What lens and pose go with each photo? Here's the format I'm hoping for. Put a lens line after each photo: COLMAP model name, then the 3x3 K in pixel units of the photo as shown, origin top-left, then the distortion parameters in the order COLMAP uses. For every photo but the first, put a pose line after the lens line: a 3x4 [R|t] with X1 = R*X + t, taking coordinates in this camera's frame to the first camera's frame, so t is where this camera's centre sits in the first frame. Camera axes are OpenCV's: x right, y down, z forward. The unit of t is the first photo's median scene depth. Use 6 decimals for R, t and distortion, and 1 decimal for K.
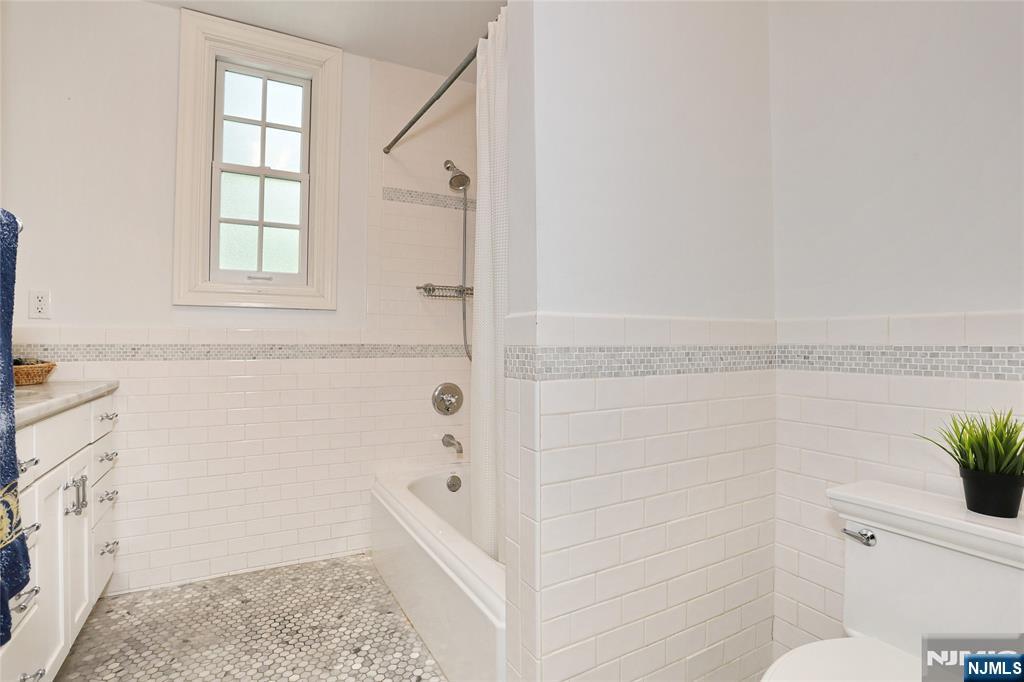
lens RADIAL K [[499.6, 0, 513.0], [0, 499.6, 338.8], [0, 0, 1]] dist [-0.064978, 0.023875]
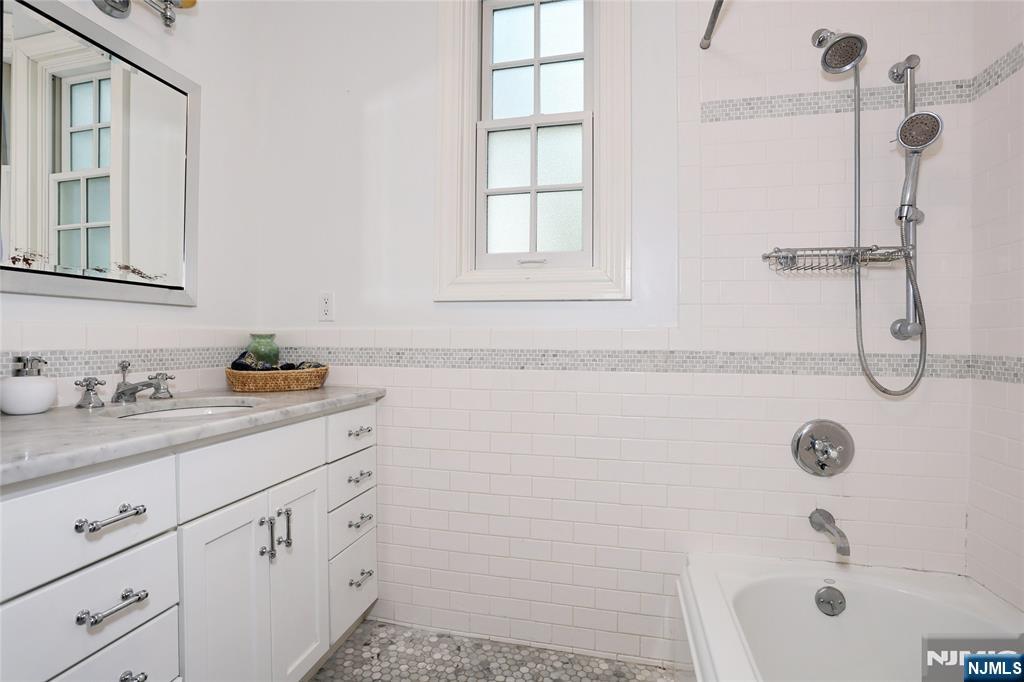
lens RADIAL K [[499.6, 0, 508.4], [0, 499.6, 338.1], [0, 0, 1]] dist [-0.064978, 0.023875]
pose [[0.736787, 0.005123, -0.676105, -0.022648], [0.000678, 0.999965, 0.008316, -0.012406], [0.676124, -0.006586, 0.736758, 0.410318]]
